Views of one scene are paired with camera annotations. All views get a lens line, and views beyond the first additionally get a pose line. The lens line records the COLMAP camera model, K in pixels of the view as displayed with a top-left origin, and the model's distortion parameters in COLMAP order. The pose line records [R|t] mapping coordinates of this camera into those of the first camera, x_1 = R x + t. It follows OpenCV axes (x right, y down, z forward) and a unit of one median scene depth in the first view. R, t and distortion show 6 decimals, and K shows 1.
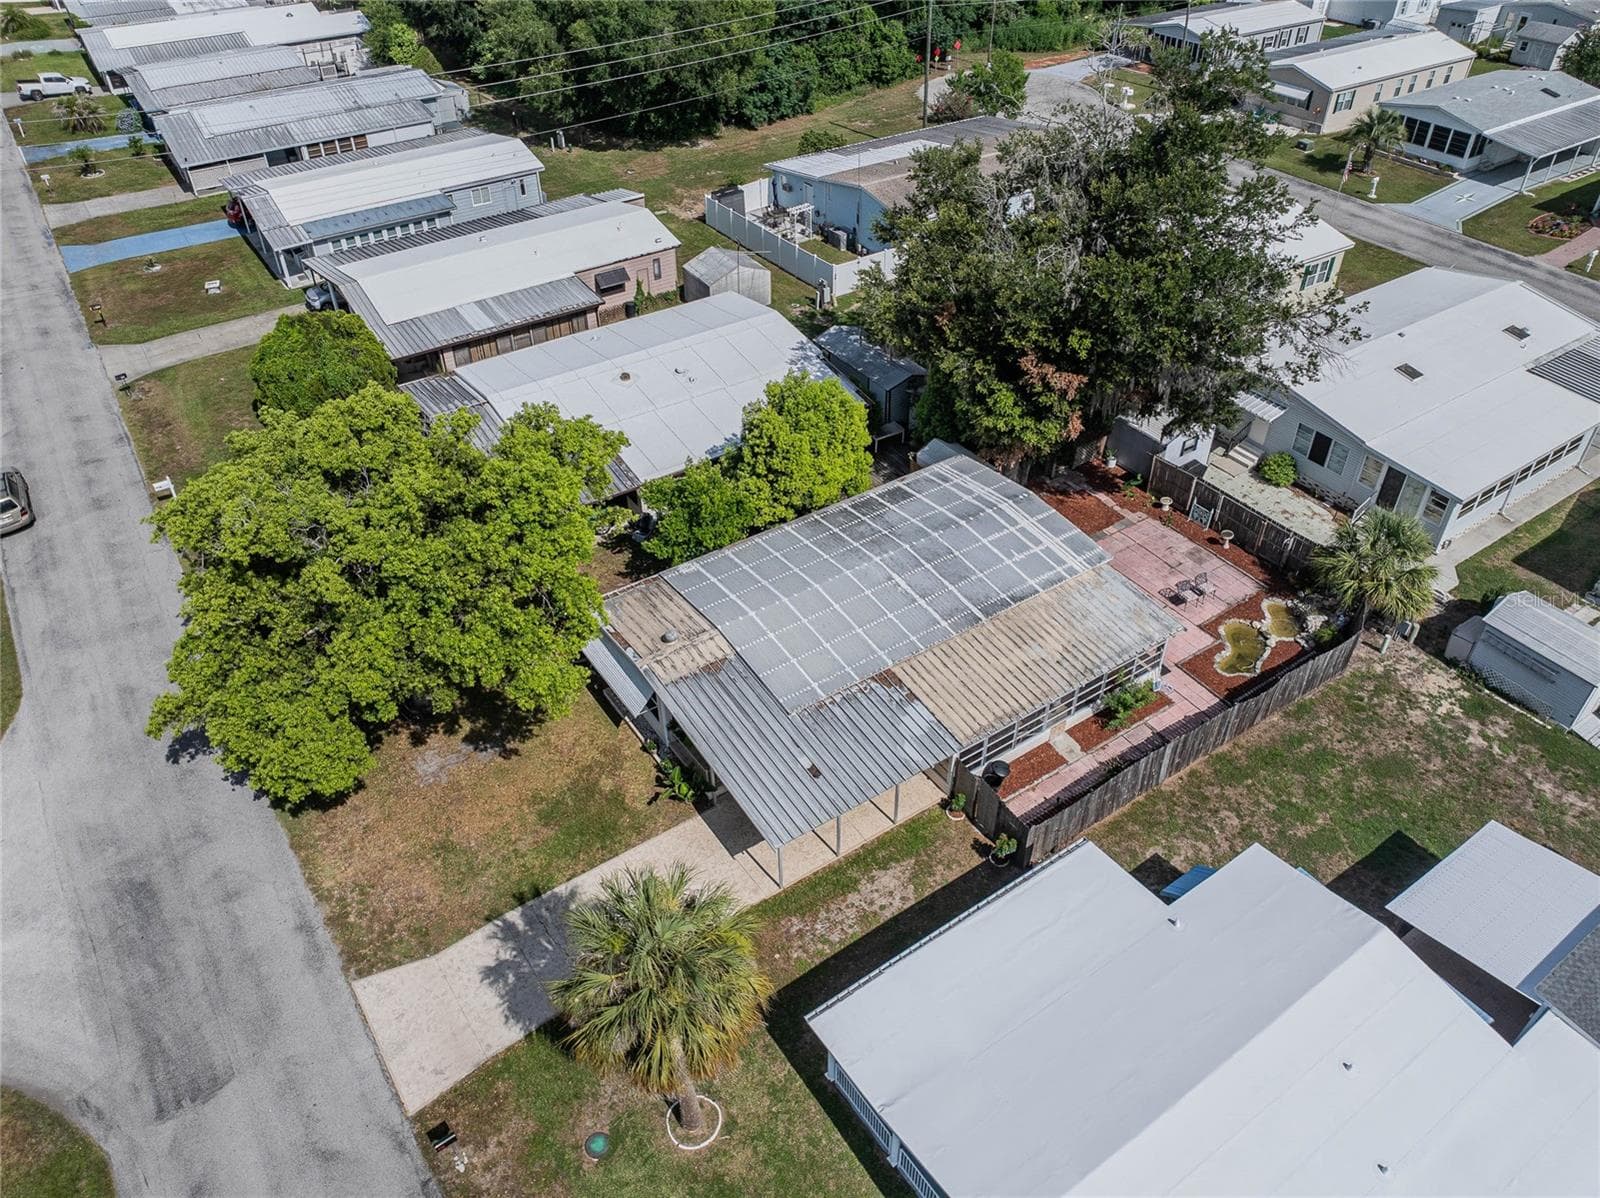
lens RADIAL K [[1115.2, 0, 800.0], [0, 1115.2, 599.0], [0, 0, 1]] dist [-0.030796, 0.000667]
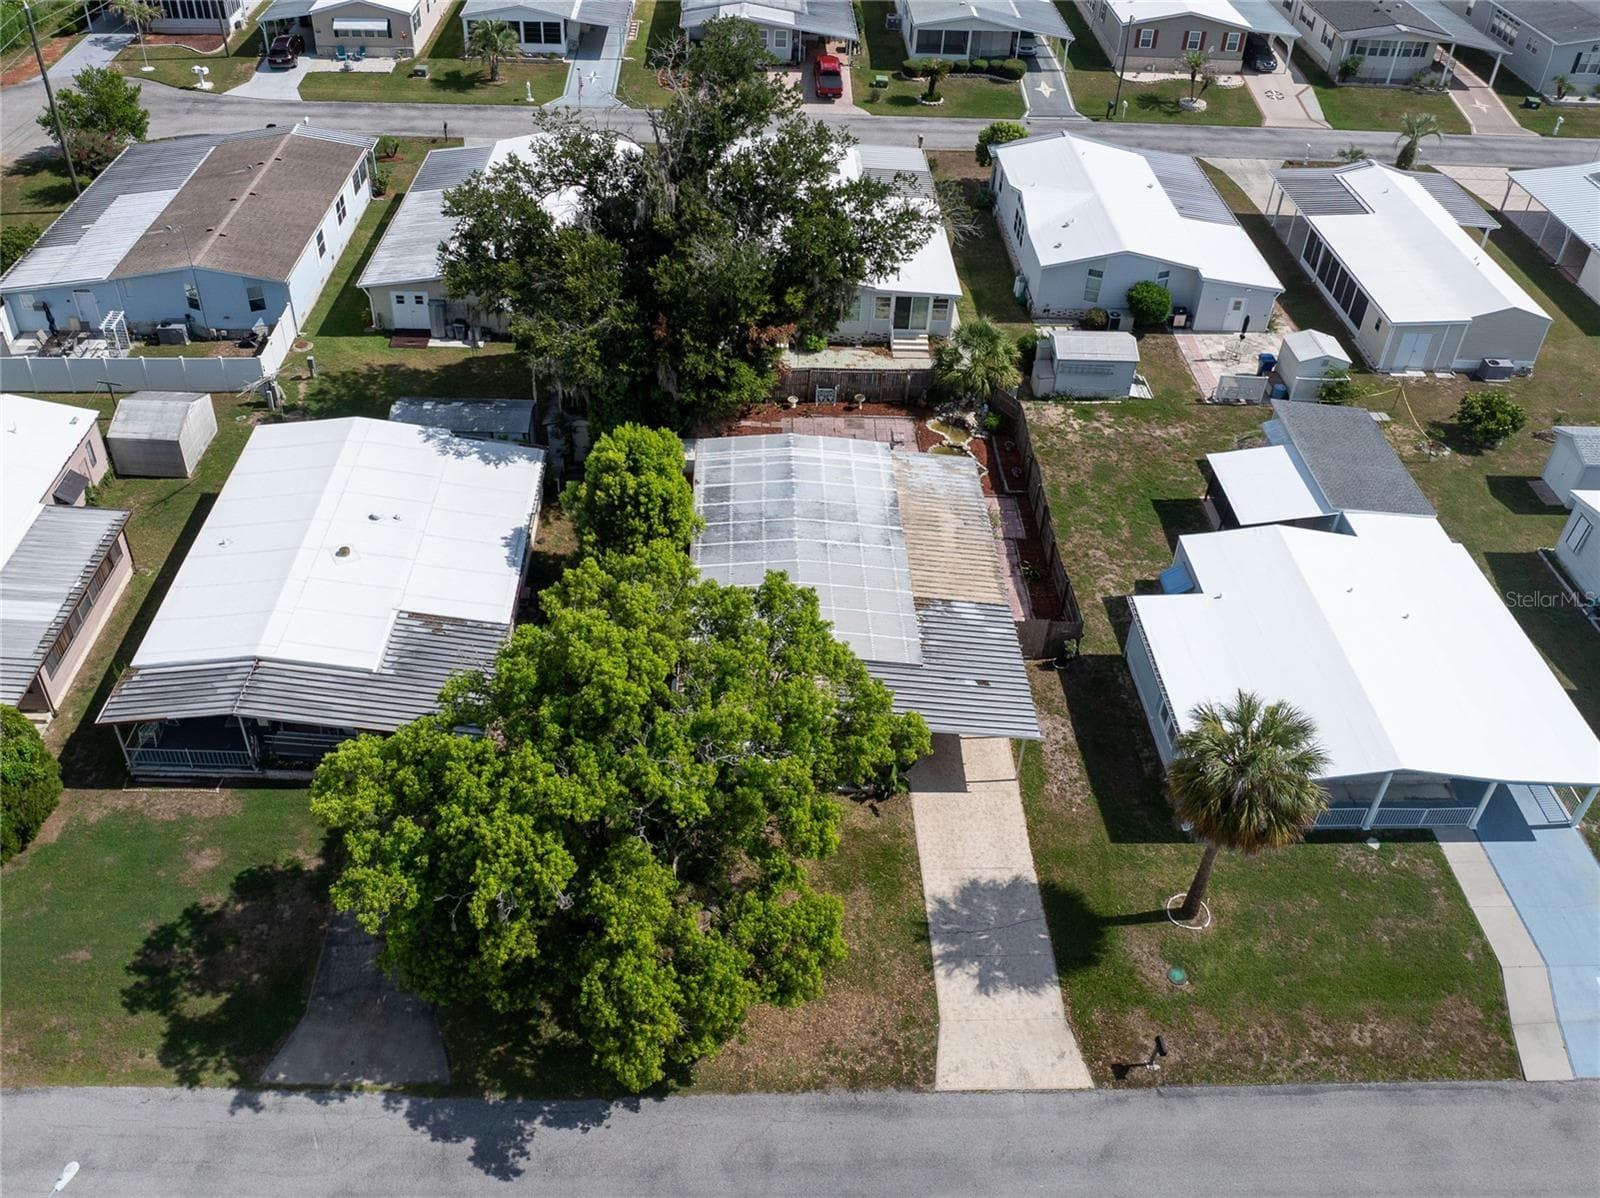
lens RADIAL K [[1292.6, 0, 800.3], [0, 1292.6, 535.0], [0, 0, 1]] dist [0.000657, -0.062655]
pose [[0.547390, -0.499830, 0.671218, -0.784472], [0.505416, 0.836708, 0.210888, -0.307485], [-0.667022, 0.223807, 0.710628, 0.090057]]
